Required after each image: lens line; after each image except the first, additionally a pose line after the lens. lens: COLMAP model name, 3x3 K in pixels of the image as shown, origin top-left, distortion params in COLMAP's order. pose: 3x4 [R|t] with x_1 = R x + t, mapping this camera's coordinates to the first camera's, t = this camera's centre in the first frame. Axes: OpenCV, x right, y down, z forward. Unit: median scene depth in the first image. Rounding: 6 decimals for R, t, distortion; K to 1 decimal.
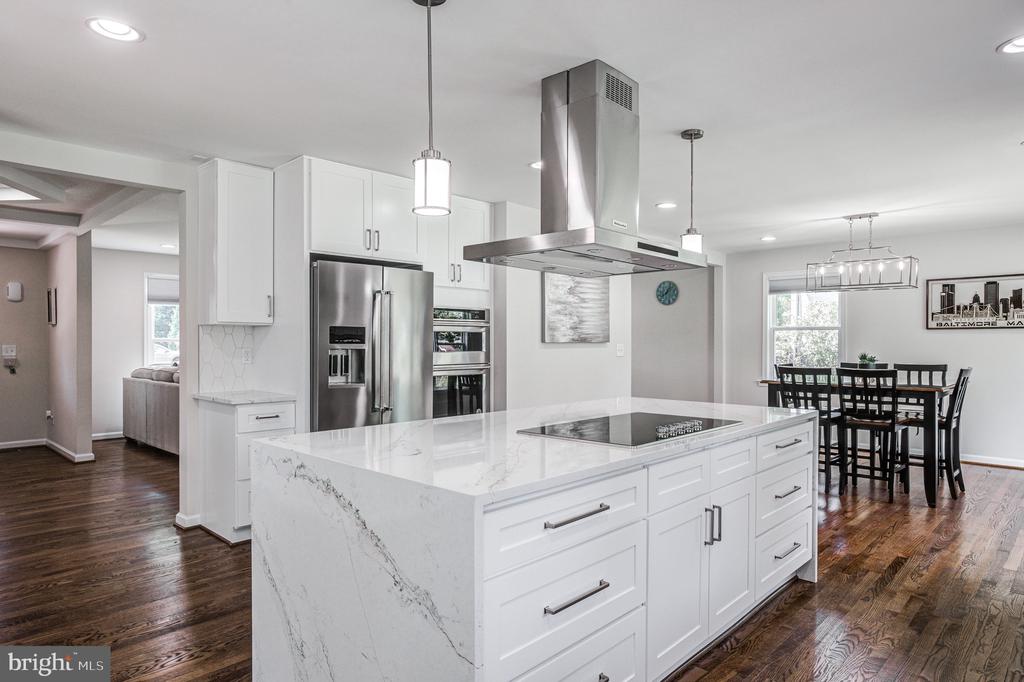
lens RADIAL K [[626.2, 0, 512.0], [0, 626.2, 341.0], [0, 0, 1]] dist [-0.000958, 0.001282]
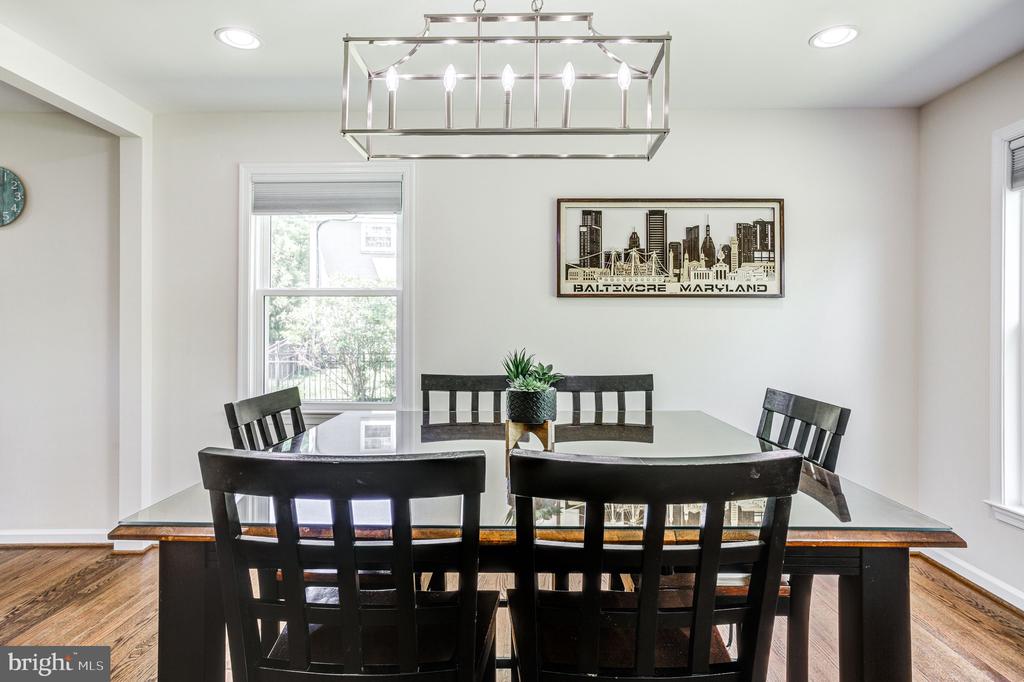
lens RADIAL K [[651.3, 0, 511.7], [0, 651.3, 329.5], [0, 0, 1]] dist [0.022285, 0.000324]
pose [[0.753867, -0.003033, 0.657020, 0.307396], [-0.001072, 0.999982, 0.005845, 0.004852], [-0.657026, -0.005111, 0.753850, 0.668987]]
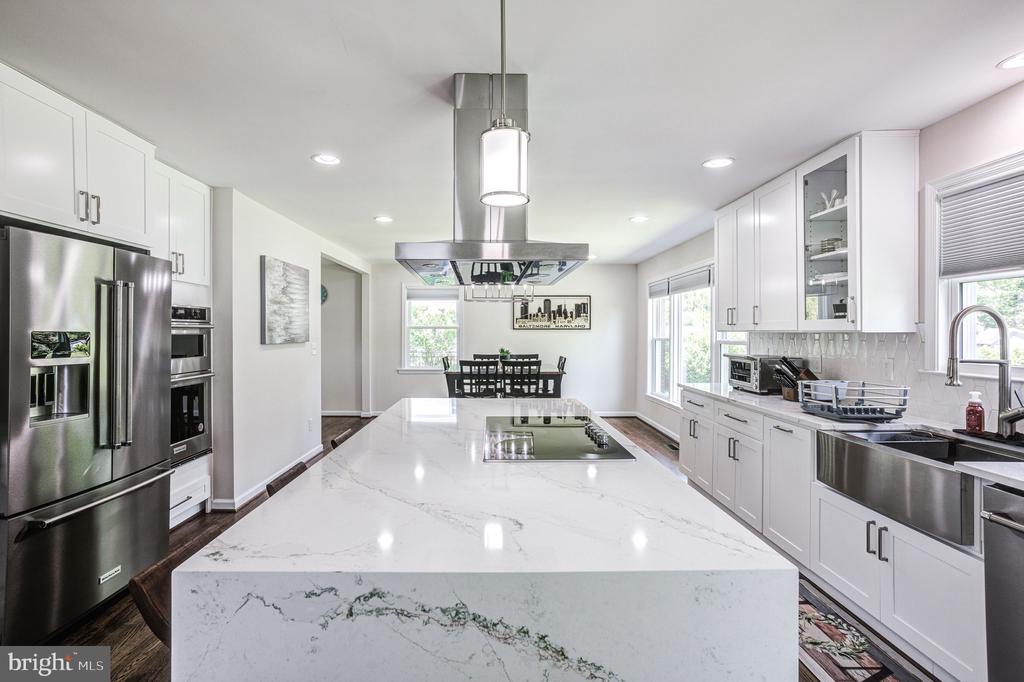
lens RADIAL K [[498.4, 0, 512.0], [0, 498.4, 341.0], [0, 0, 1]] dist [-0.026873, 0.000321]
pose [[0.720925, -0.012473, 0.692901, -0.161241], [0.000704, 0.999851, 0.017266, -0.012698], [-0.693013, -0.011960, 0.720826, 0.168265]]
